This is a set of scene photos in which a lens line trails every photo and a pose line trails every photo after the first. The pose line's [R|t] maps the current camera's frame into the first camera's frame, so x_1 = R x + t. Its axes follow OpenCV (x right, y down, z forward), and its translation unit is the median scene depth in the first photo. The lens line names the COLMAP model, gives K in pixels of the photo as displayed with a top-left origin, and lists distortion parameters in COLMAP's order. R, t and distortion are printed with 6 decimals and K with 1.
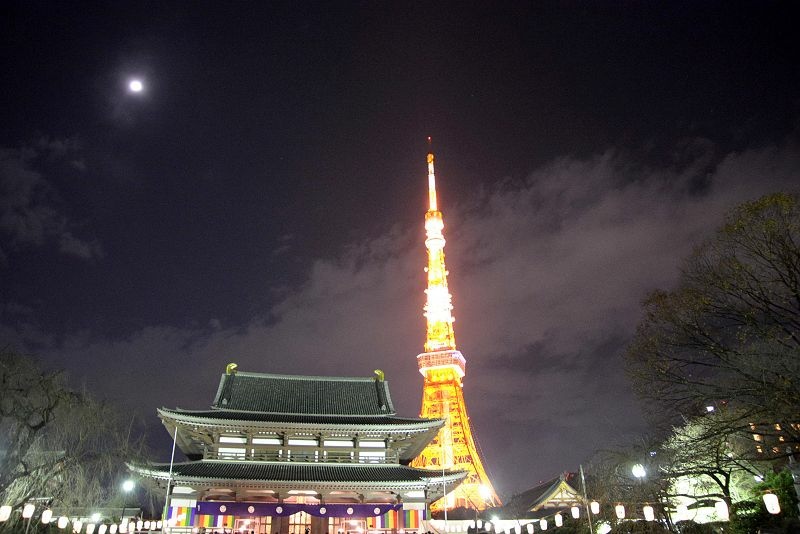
lens RADIAL K [[596.3, 0, 400.0], [0, 596.3, 267.0], [0, 0, 1]] dist [-0.130570, 0.096487]
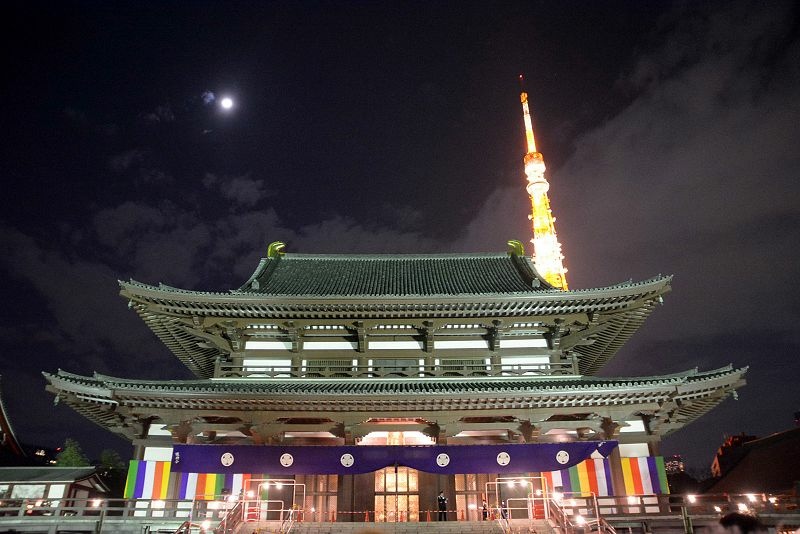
lens RADIAL K [[596.3, 0, 400.0], [0, 596.3, 267.0], [0, 0, 1]] dist [-0.130570, 0.096487]
pose [[0.985596, -0.067824, -0.154918, -0.071456], [0.071696, 0.997235, 0.019538, 0.218839], [0.153165, -0.030364, 0.987734, 0.466738]]
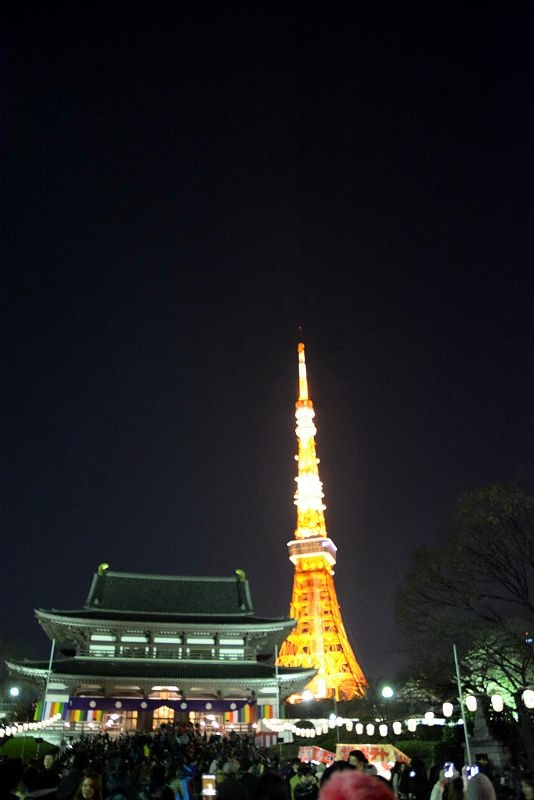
lens RADIAL K [[596.3, 0, 267.0], [0, 596.3, 400.0], [0, 0, 1]] dist [-0.130570, 0.096487]
pose [[0.999892, -0.004662, -0.013938, 0.035429], [0.003520, 0.996723, -0.080813, -0.056452], [0.014269, 0.080756, 0.996632, -0.106499]]
